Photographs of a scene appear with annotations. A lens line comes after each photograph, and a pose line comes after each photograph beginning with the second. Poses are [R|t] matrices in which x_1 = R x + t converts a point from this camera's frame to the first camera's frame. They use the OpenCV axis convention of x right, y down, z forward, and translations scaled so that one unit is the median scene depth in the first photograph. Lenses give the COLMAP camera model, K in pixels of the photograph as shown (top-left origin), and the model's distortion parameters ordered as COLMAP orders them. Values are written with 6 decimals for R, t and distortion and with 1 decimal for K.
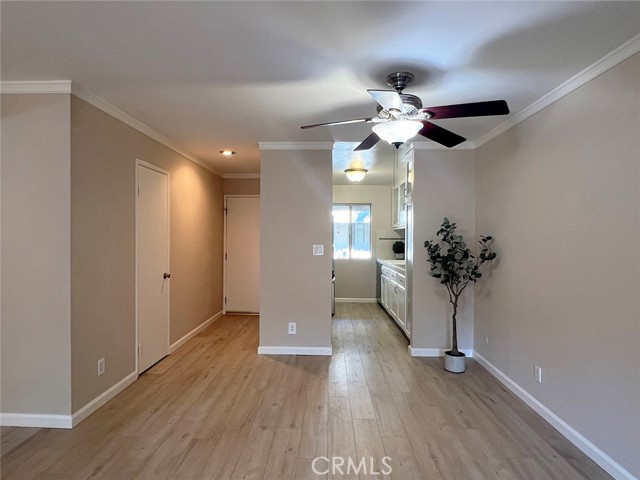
lens RADIAL K [[355.7, 0, 317.5], [0, 355.7, 238.8], [0, 0, 1]] dist [-0.000955, -0.000090]
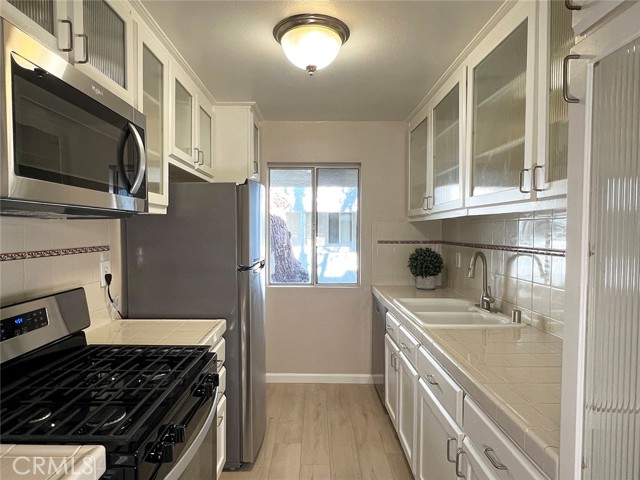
lens RADIAL K [[373.5, 0, 320.2], [0, 373.5, 241.6], [0, 0, 1]] dist [0.000829, 0.000005]
pose [[0.999026, -0.001802, 0.044087, 0.080231], [0.000566, 0.999607, 0.028038, -0.013996], [-0.044120, -0.027986, 0.998634, 0.537075]]
